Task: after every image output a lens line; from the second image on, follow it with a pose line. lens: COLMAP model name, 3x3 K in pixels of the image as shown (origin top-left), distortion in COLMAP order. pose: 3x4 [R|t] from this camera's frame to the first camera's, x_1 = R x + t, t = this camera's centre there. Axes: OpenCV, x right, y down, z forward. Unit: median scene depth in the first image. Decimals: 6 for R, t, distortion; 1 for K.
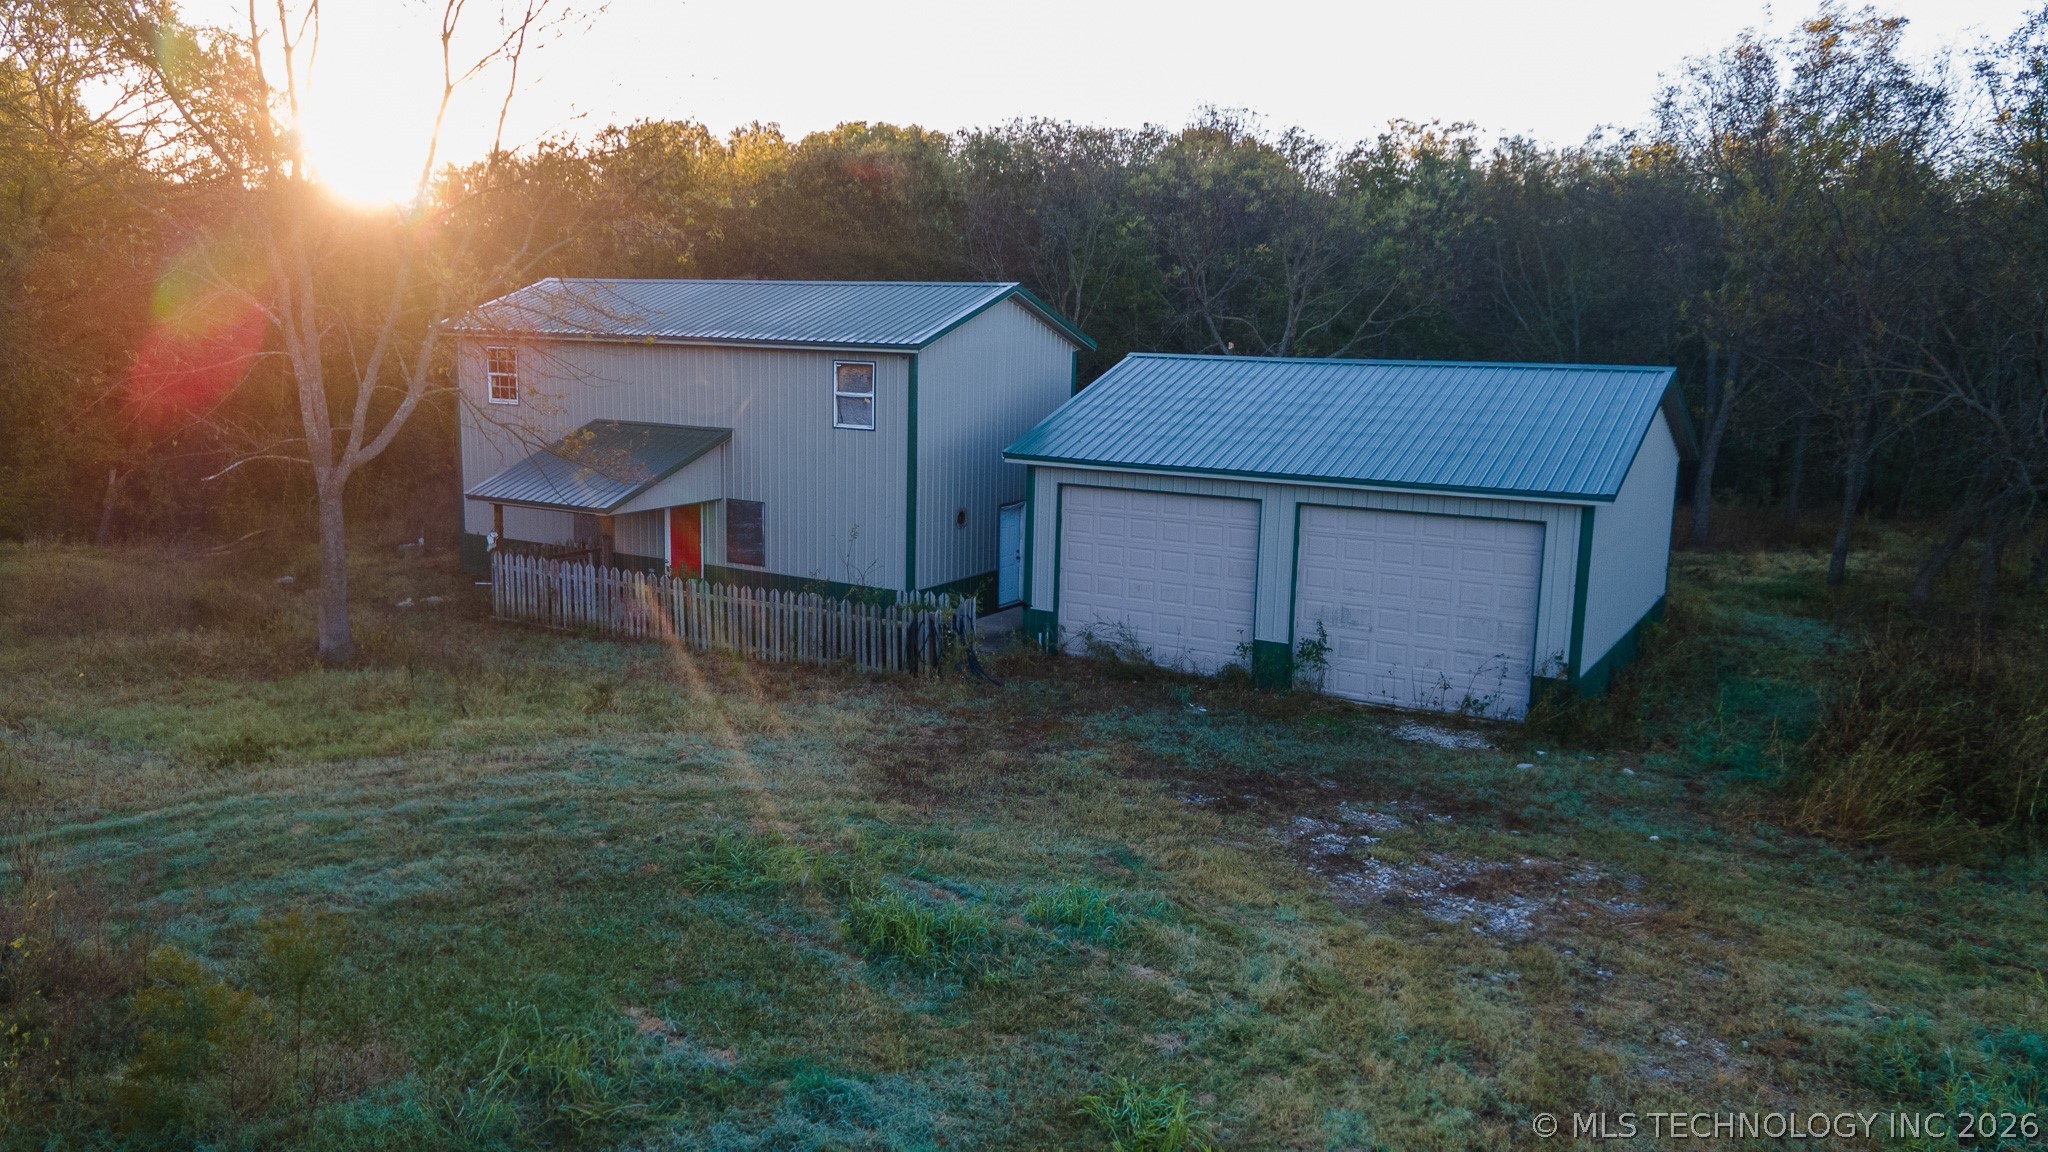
lens RADIAL K [[1473.2, 0, 1004.9], [0, 1473.2, 581.8], [0, 0, 1]] dist [0.044042, 0.005098]
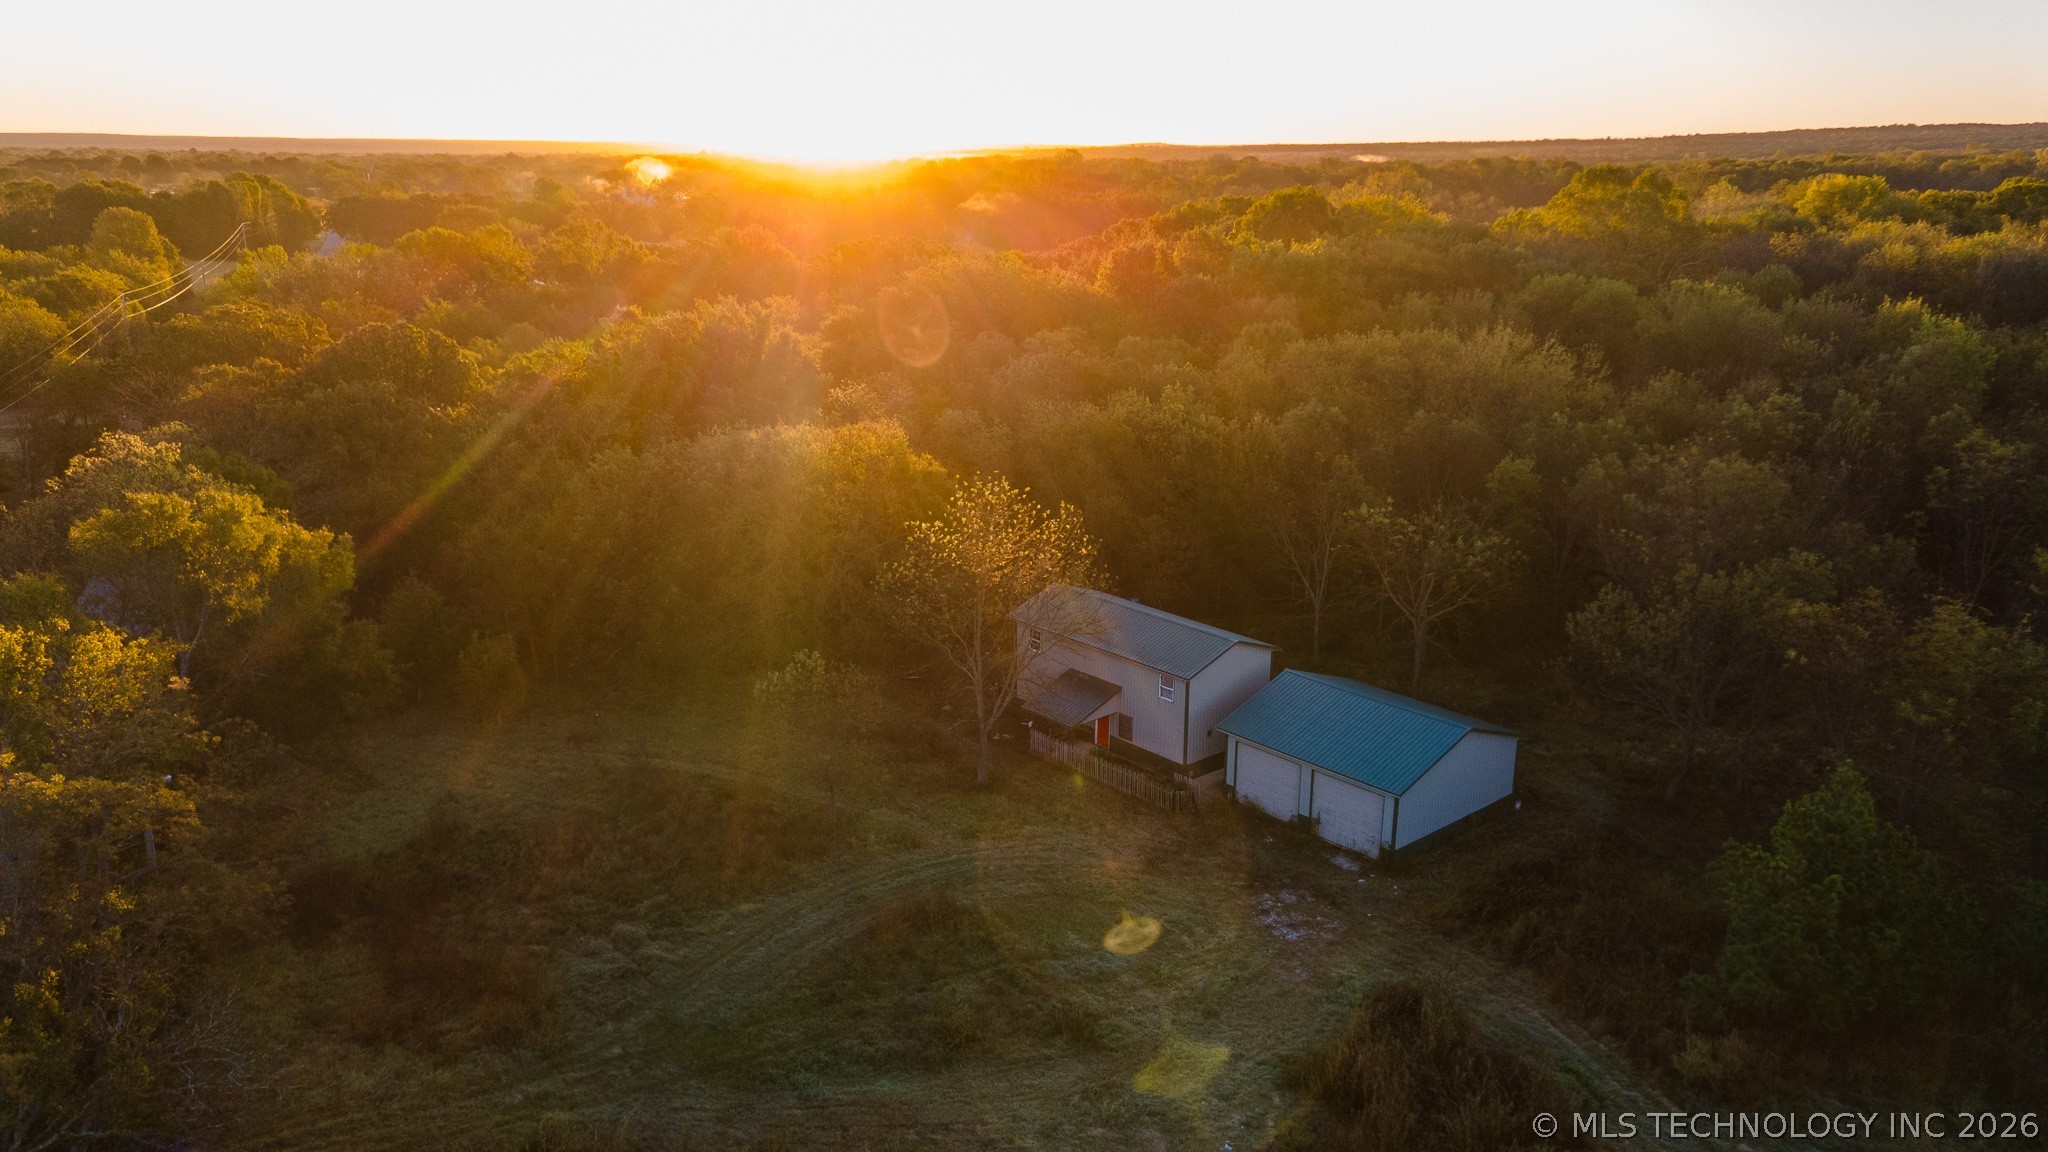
lens RADIAL K [[1473.2, 0, 1010.0], [0, 1473.2, 561.7], [0, 0, 1]] dist [0.044042, 0.005098]
pose [[0.950188, 0.064711, -0.304886, 0.480917], [-0.036874, 0.994679, 0.096196, -0.688440], [0.309489, -0.080162, 0.947518, -1.773810]]
